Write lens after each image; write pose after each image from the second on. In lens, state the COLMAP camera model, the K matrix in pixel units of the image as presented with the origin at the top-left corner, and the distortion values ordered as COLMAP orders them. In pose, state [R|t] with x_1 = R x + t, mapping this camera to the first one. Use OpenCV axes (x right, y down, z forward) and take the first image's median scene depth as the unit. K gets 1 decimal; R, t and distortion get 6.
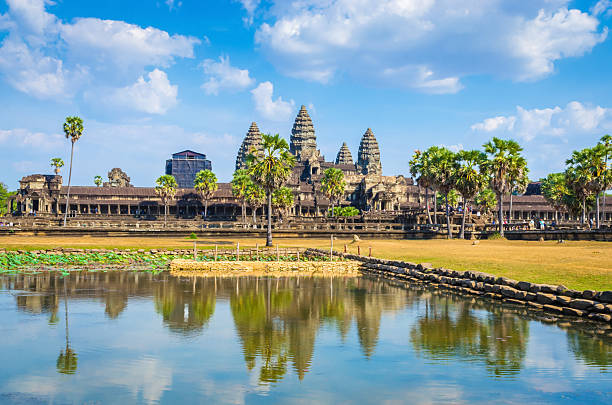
lens RADIAL K [[702.2, 0, 306.0], [0, 702.2, 202.5], [0, 0, 1]] dist [0.085305, -0.025403]
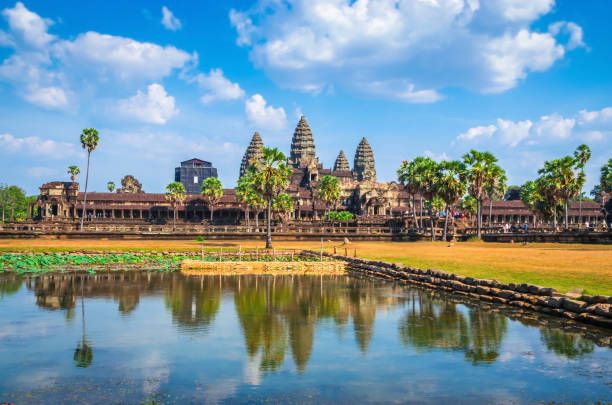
lens RADIAL K [[667.4, 0, 306.0], [0, 667.4, 202.5], [0, 0, 1]] dist [0.076065, 0.007517]
pose [[0.999998, -0.001028, -0.001583, 0.003952], [0.001019, 0.999984, -0.005496, -0.001896], [0.001588, 0.005494, 0.999984, -0.027616]]
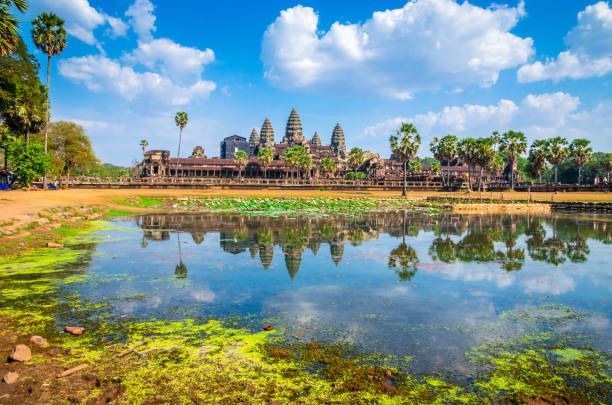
lens RADIAL K [[435.2, 0, 306.0], [0, 435.2, 202.5], [0, 0, 1]] dist [-0.091894, -0.000286]
pose [[0.991208, -0.004325, 0.132241, -0.184566], [-0.005352, 0.997337, 0.072740, 0.004114], [-0.132203, -0.072809, 0.988545, 0.035326]]
